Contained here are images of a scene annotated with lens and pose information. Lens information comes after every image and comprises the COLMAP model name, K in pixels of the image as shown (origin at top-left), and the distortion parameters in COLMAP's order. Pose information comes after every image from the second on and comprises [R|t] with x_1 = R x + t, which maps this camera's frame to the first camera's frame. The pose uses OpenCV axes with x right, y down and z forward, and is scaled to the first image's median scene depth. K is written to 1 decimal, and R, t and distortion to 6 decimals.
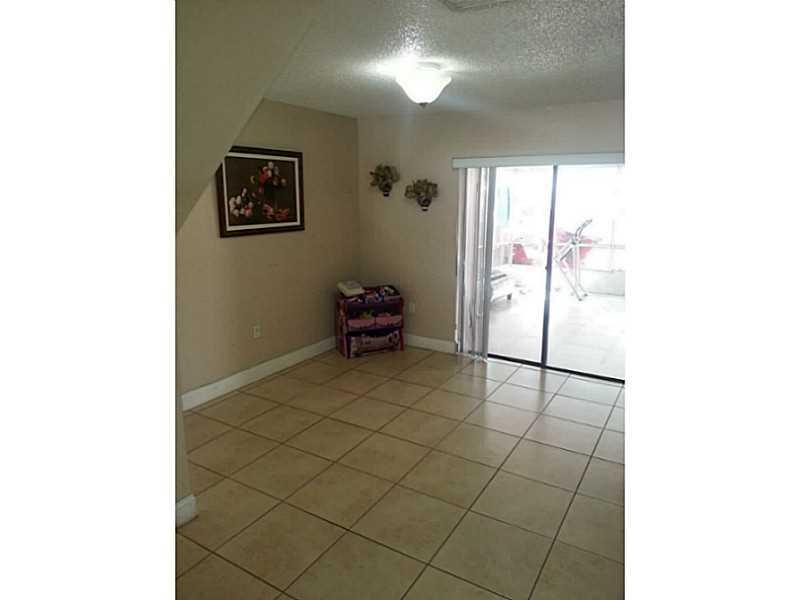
lens RADIAL K [[485.2, 0, 402.4], [0, 485.2, 291.3], [0, 0, 1]] dist [0.109014, -0.207500]
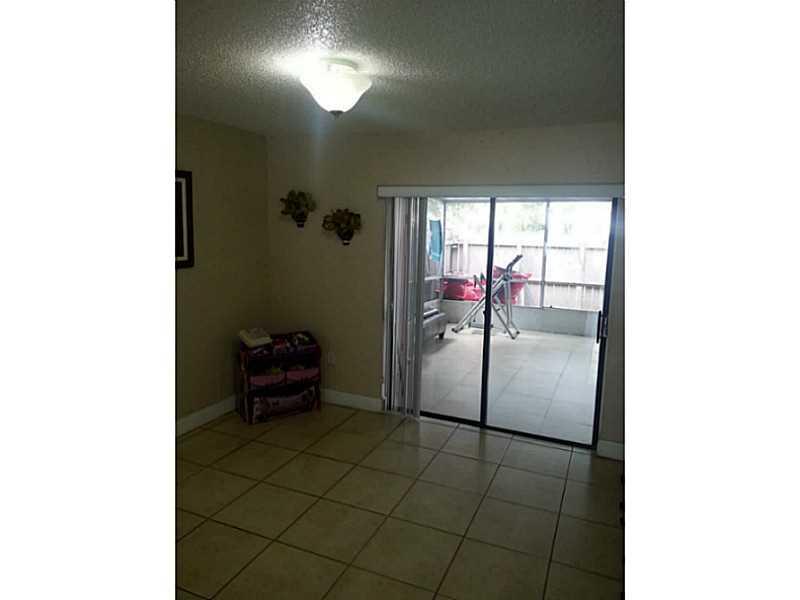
lens RADIAL K [[485.2, 0, 402.4], [0, 485.2, 291.3], [0, 0, 1]] dist [0.109014, -0.207500]
pose [[0.989960, 0.003054, 0.141317, 0.022972], [0.005415, 0.998213, -0.059503, -0.032263], [-0.141246, 0.059670, 0.988175, 0.144181]]
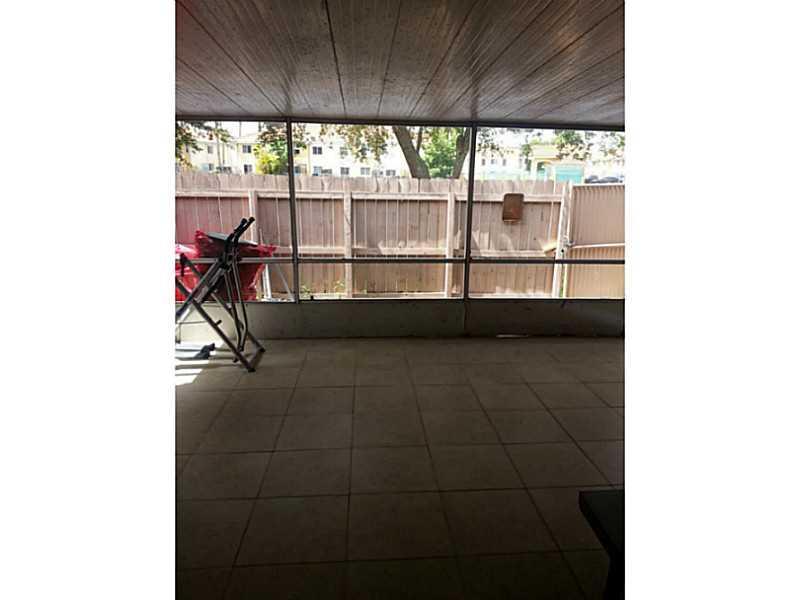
lens RADIAL K [[485.2, 0, 402.4], [0, 485.2, 291.3], [0, 0, 1]] dist [0.109014, -0.207500]
pose [[0.807471, -0.123678, 0.576797, 0.351318], [0.104075, 0.992305, 0.067075, -0.151411], [-0.580654, 0.005869, 0.814129, 0.834310]]
